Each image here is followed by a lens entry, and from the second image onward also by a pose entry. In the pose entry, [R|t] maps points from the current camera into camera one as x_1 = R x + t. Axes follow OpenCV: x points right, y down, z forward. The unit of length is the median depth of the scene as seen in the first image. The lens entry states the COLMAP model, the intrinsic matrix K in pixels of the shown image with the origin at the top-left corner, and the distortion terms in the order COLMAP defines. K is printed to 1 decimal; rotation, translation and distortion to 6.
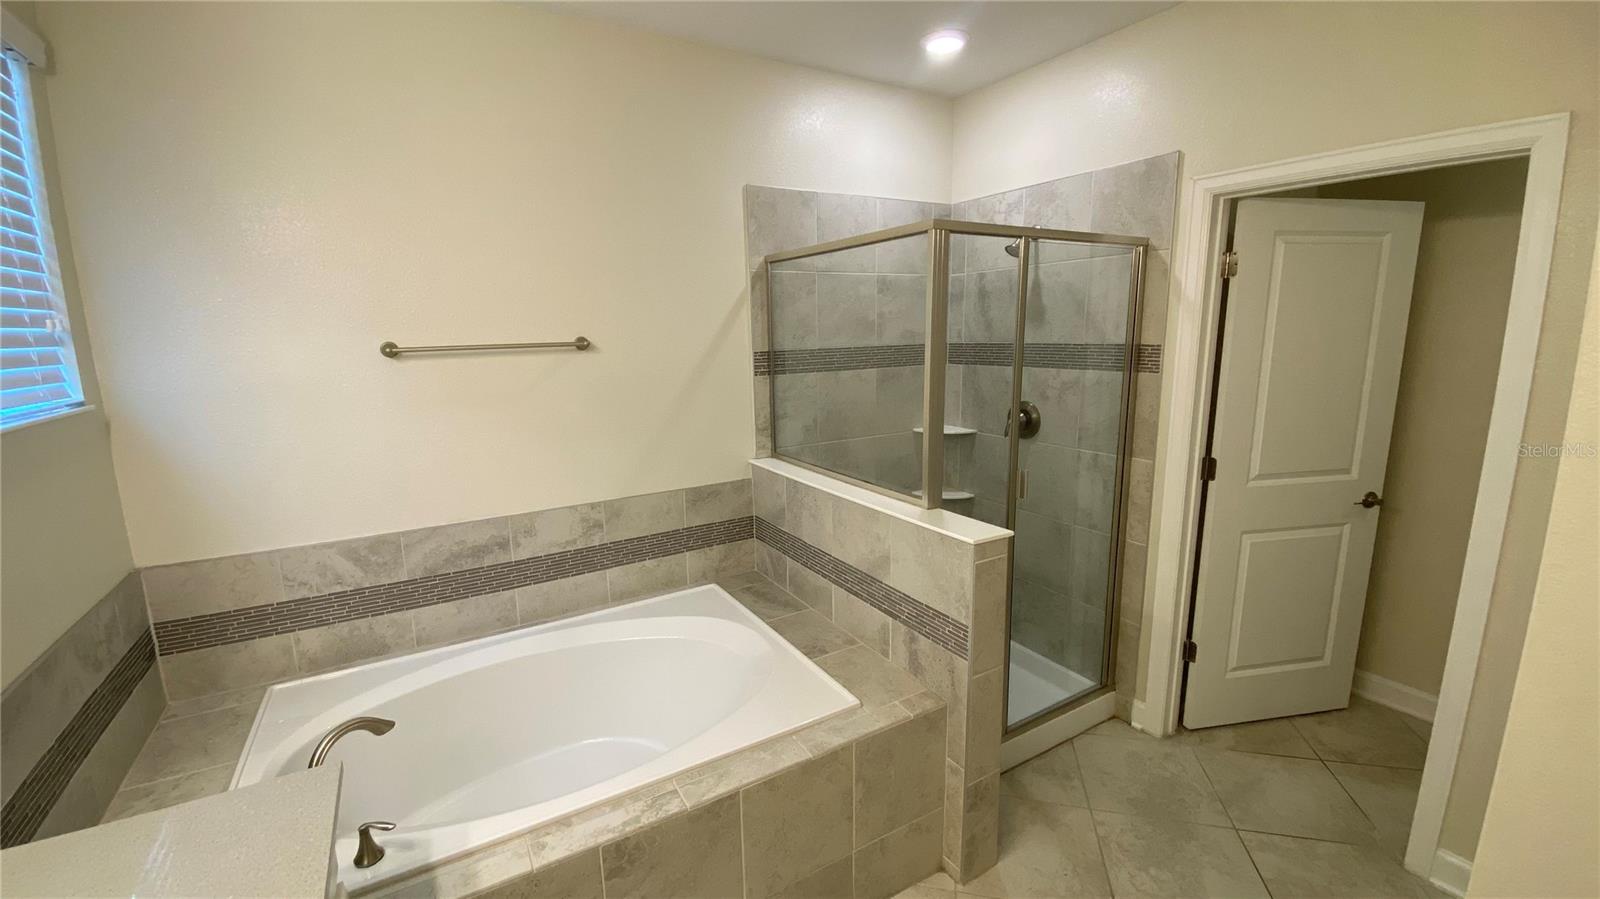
lens RADIAL K [[643.7, 0, 792.1], [0, 643.7, 449.0], [0, 0, 1]] dist [0.044710, -0.034833]
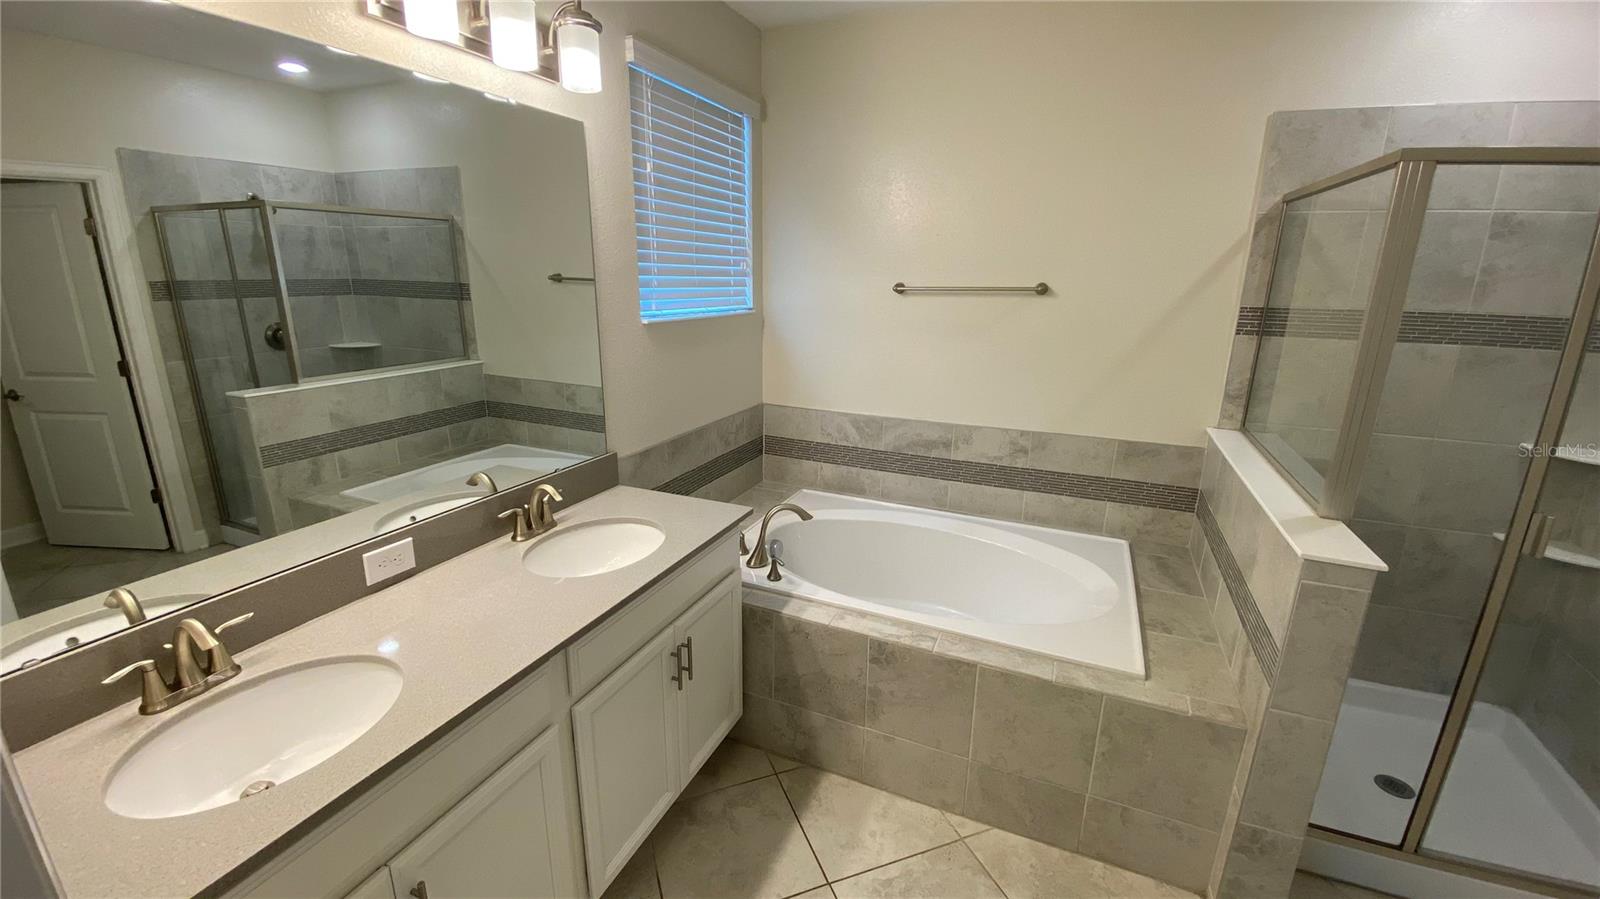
lens RADIAL K [[643.7, 0, 792.1], [0, 643.7, 449.0], [0, 0, 1]] dist [0.044710, -0.034833]
pose [[0.580551, 0.241554, -0.777568, 0.387913], [-0.171968, 0.969814, 0.172880, -0.014076], [0.795856, 0.033351, 0.604567, -0.021478]]
